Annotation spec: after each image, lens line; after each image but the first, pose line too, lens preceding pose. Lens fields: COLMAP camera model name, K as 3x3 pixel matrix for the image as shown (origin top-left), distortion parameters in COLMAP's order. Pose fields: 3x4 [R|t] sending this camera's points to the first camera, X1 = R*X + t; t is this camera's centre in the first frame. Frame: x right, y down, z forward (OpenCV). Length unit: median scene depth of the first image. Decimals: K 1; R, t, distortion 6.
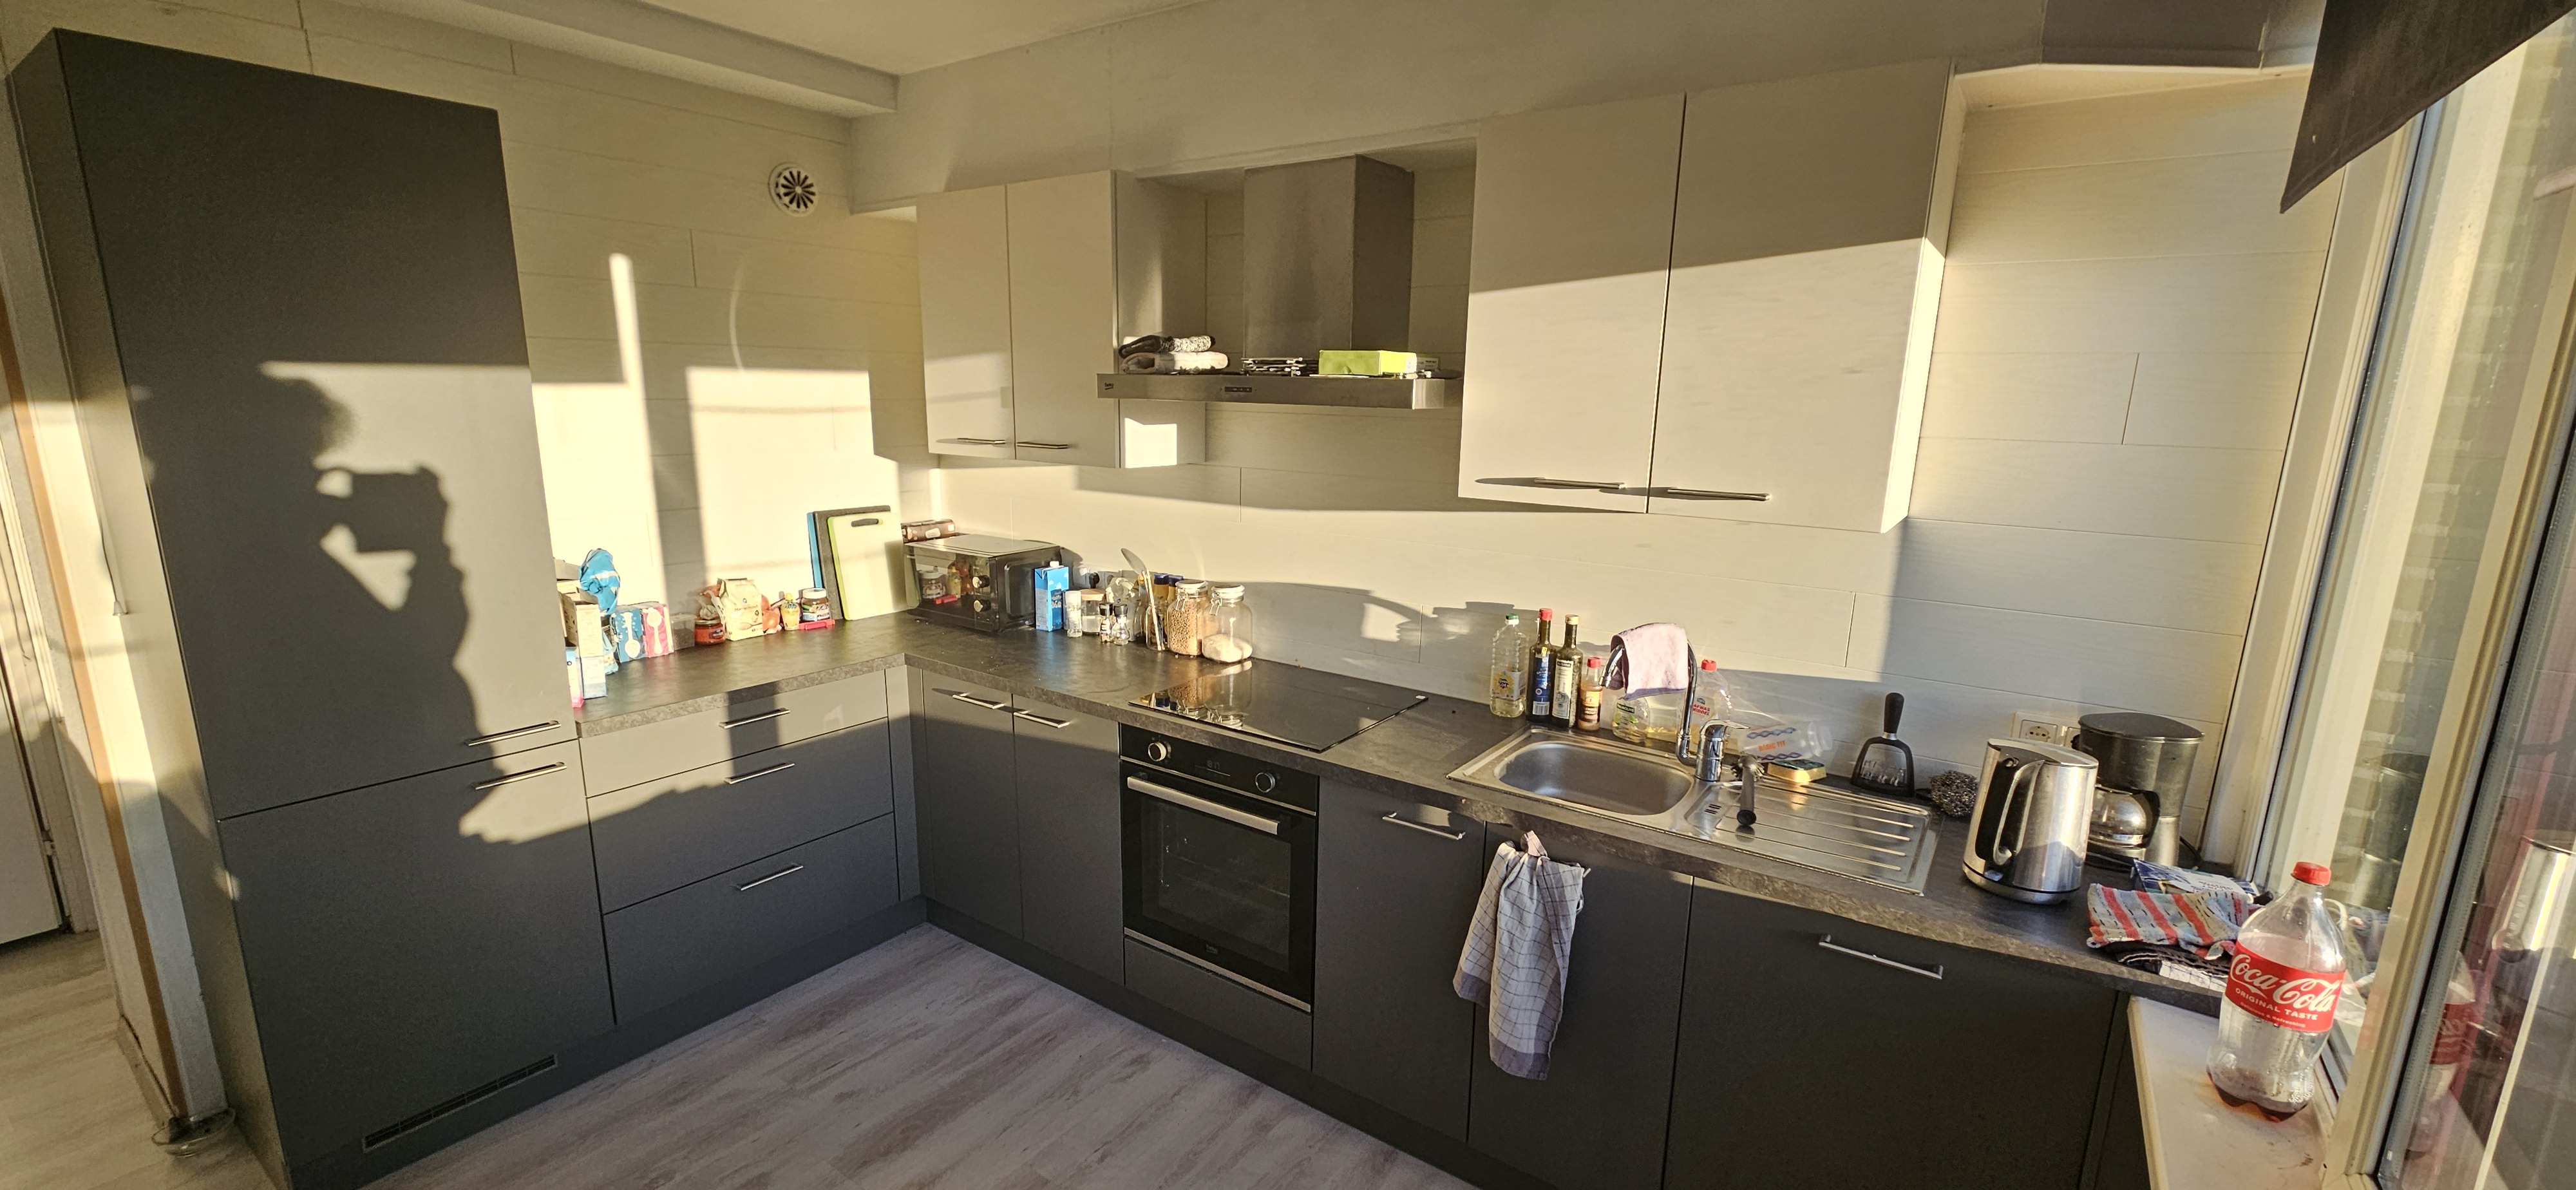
lens RADIAL K [[1059.0, 0, 1285.5], [0, 1059.0, 601.1], [0, 0, 1]] dist [0.002530, -0.000955]
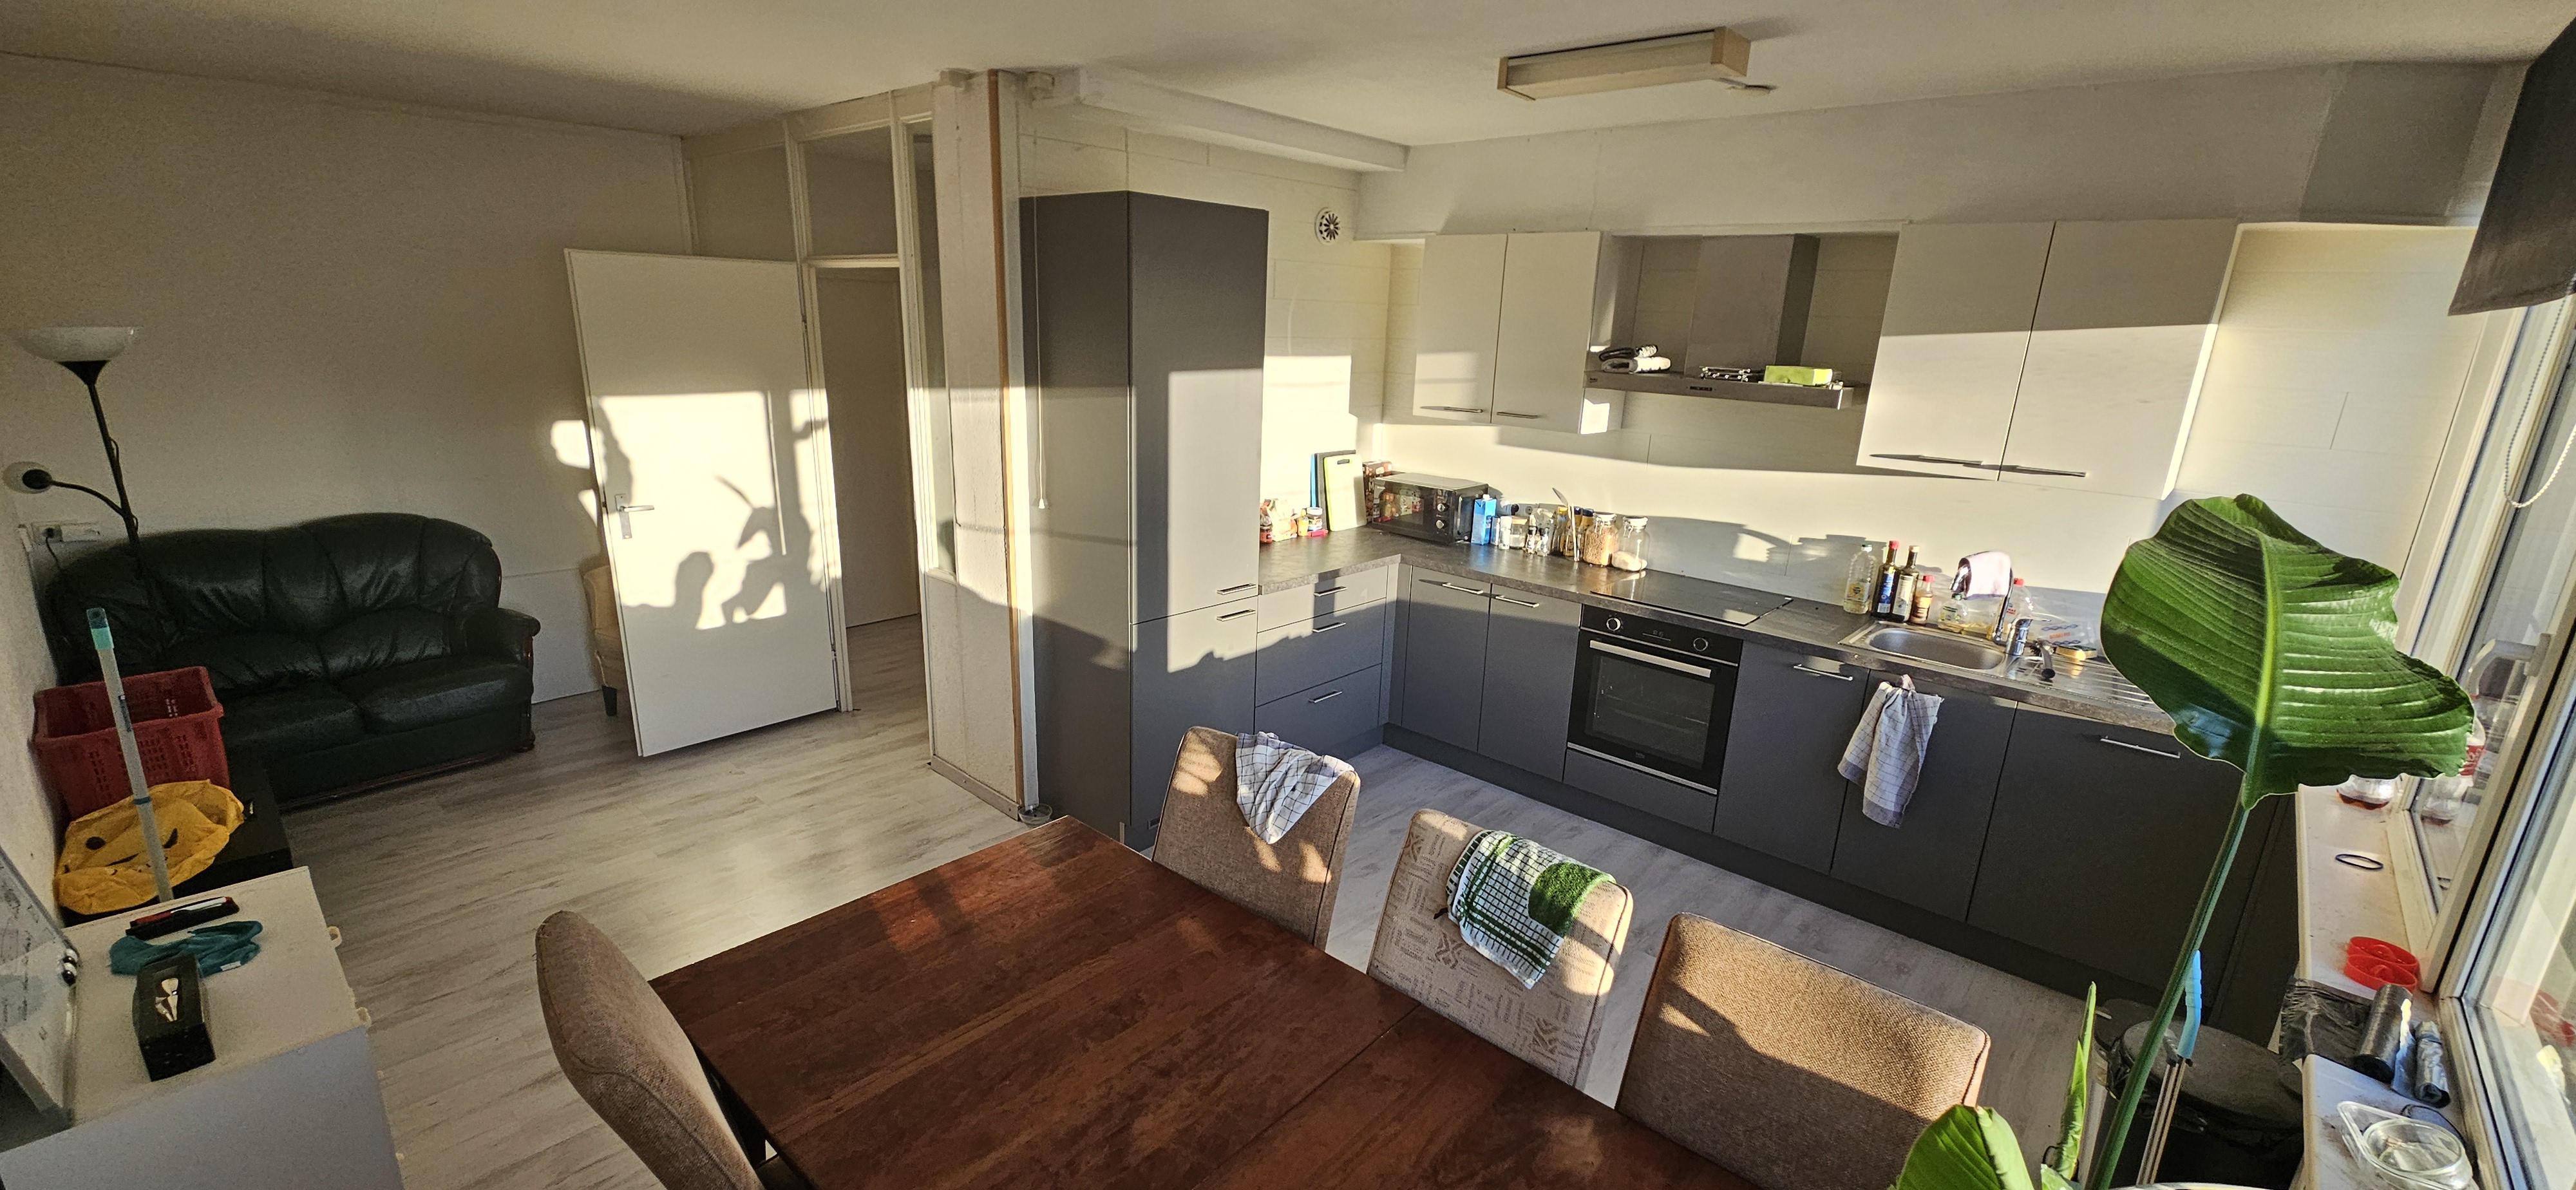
lens RADIAL K [[1059.0, 0, 1287.2], [0, 1059.0, 603.8], [0, 0, 1]] dist [0.002530, -0.000955]
pose [[0.992132, 0.049627, -0.114943, -0.419753], [-0.042178, 0.996904, 0.066358, 0.031989], [0.117880, -0.060988, 0.991153, -0.572613]]
